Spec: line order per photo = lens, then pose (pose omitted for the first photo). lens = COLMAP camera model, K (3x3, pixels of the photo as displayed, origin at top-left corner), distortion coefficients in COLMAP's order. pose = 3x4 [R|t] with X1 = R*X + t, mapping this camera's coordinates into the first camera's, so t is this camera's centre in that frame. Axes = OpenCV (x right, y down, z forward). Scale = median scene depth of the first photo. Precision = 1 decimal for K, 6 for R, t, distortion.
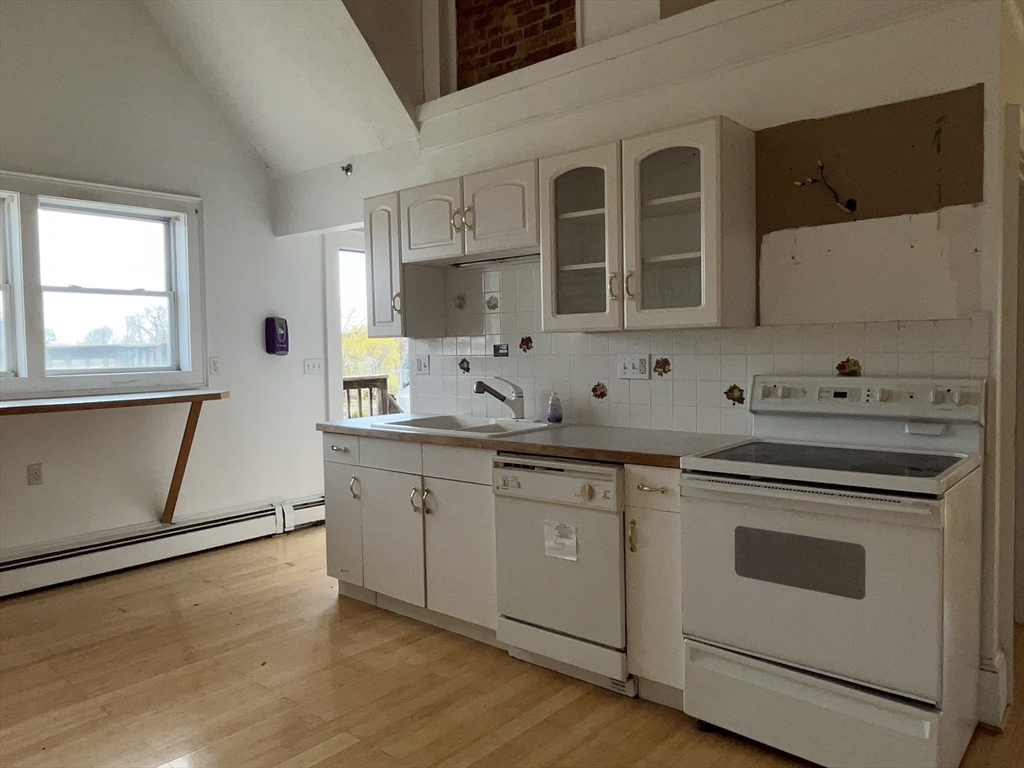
lens RADIAL K [[735.9, 0, 512.0], [0, 735.9, 379.3], [0, 0, 1]] dist [0.001130, -0.006123]
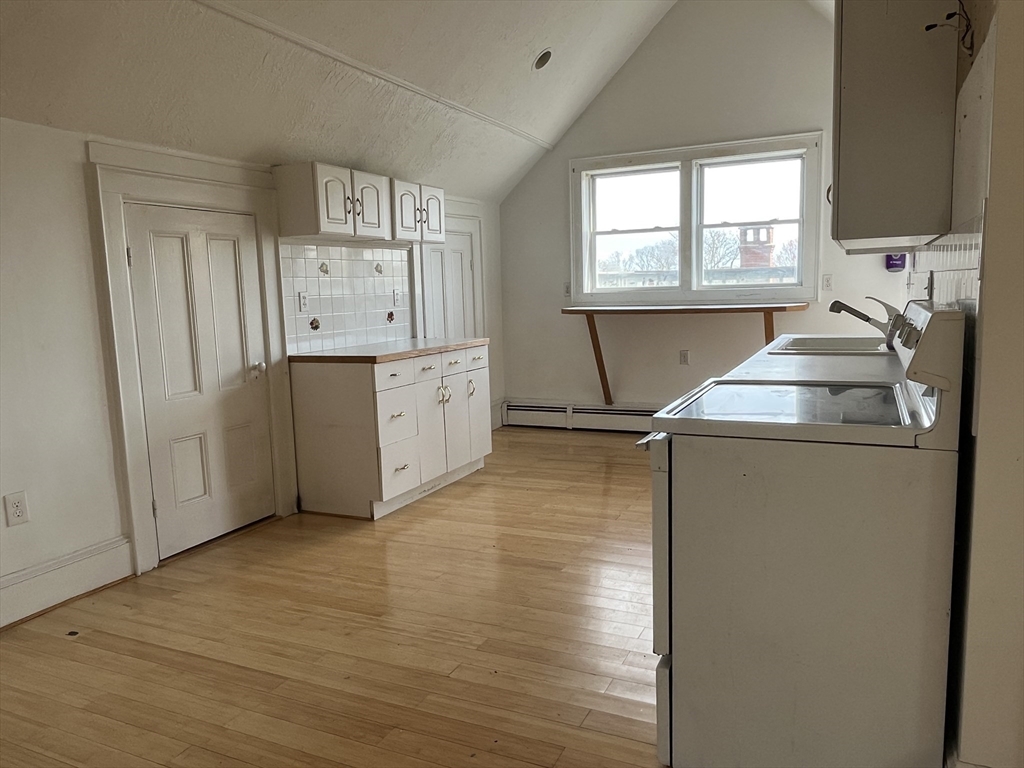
lens RADIAL K [[735.9, 0, 513.8], [0, 735.9, 383.7], [0, 0, 1]] dist [0.001130, -0.006123]
pose [[0.270211, 0.134356, -0.953381, 0.853822], [-0.016294, 0.990712, 0.134999, -0.013869], [0.962663, -0.020944, 0.269890, 0.360332]]
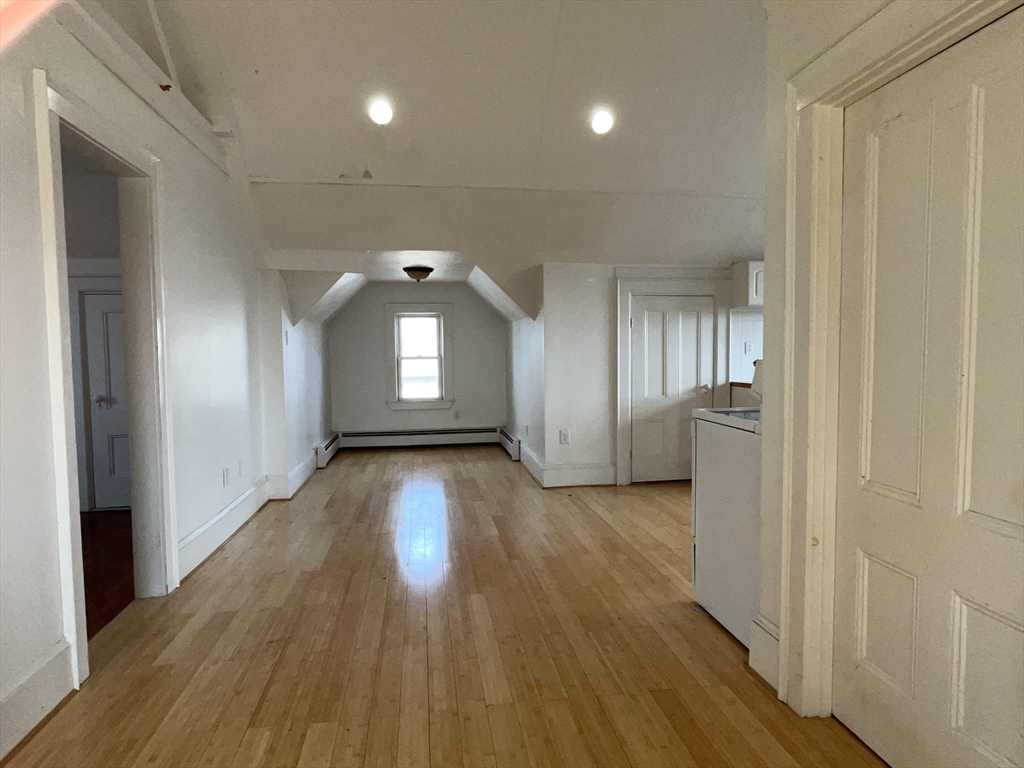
lens RADIAL K [[622.2, 0, 515.4], [0, 622.2, 384.4], [0, 0, 1]] dist [-0.002113, -0.001606]
pose [[-0.644818, 0.066778, -0.761413, 1.222839], [-0.014939, 0.994885, 0.099905, -0.039692], [0.764190, 0.075795, -0.640523, 0.995252]]
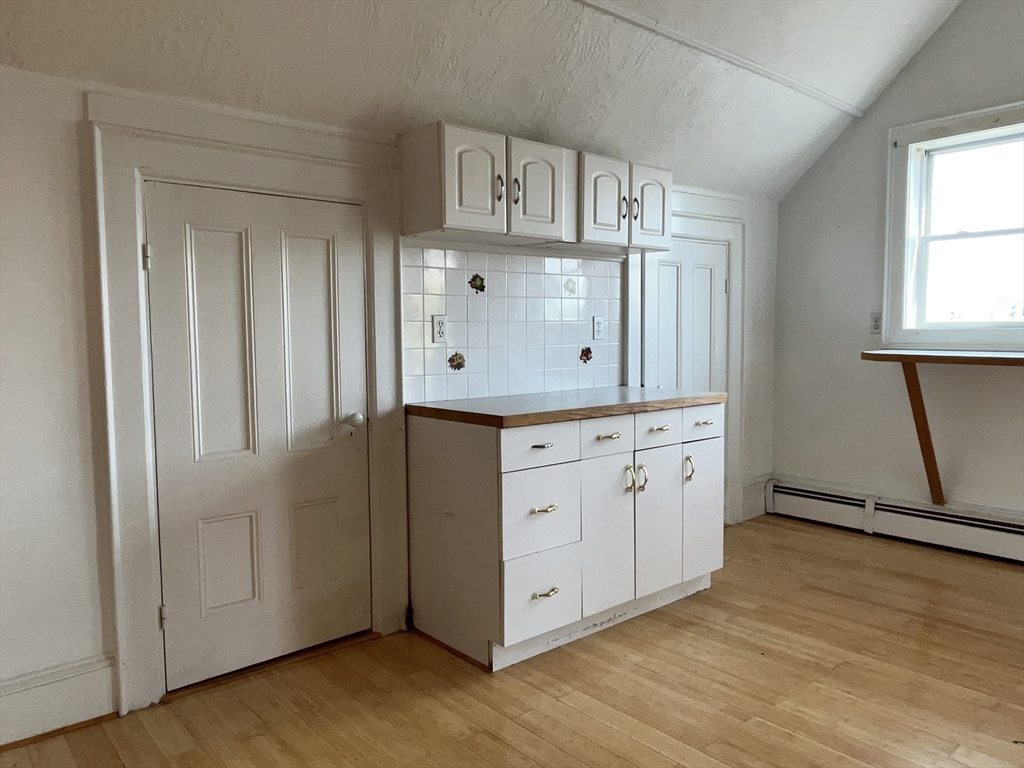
lens RADIAL K [[735.9, 0, 515.9], [0, 735.9, 382.9], [0, 0, 1]] dist [0.001130, -0.006123]
pose [[-0.145505, 0.090827, -0.985180, 0.366809], [-0.032111, 0.994819, 0.096459, 0.000173], [0.988836, 0.045671, -0.141835, 0.595337]]
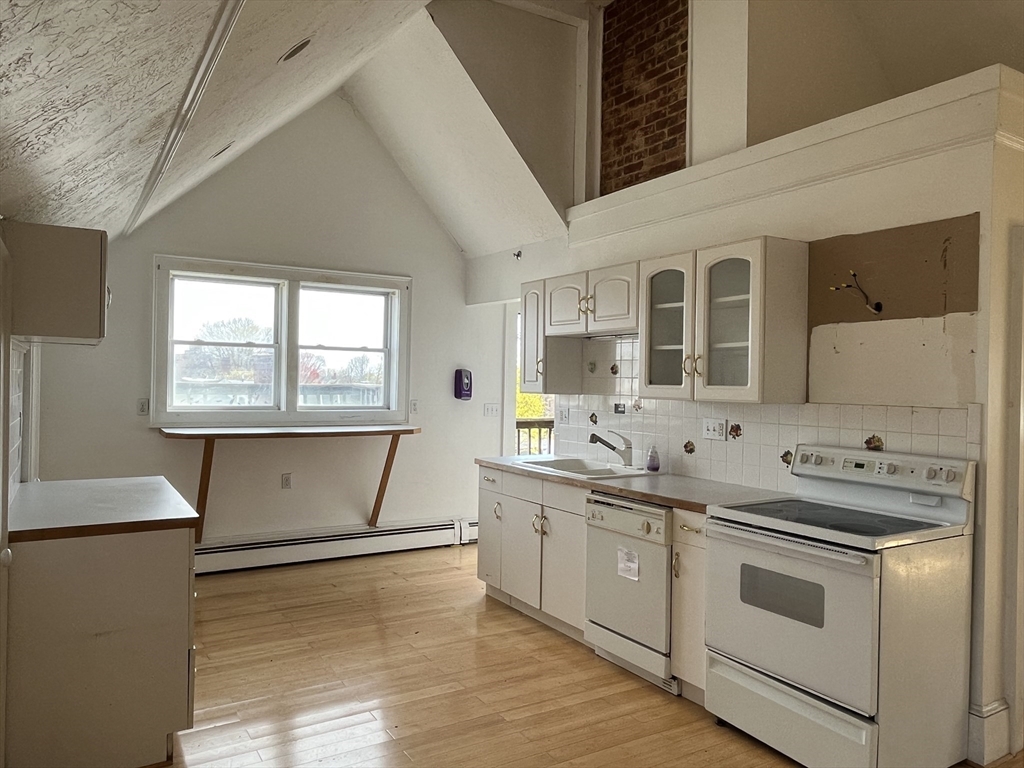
lens RADIAL K [[735.9, 0, 510.6], [0, 735.9, 381.5], [0, 0, 1]] dist [0.001130, -0.006123]
pose [[0.952246, 0.035775, -0.303229, 0.218309], [-0.049238, 0.998106, -0.036868, -0.035957], [0.301336, 0.050038, 0.952204, -0.263342]]
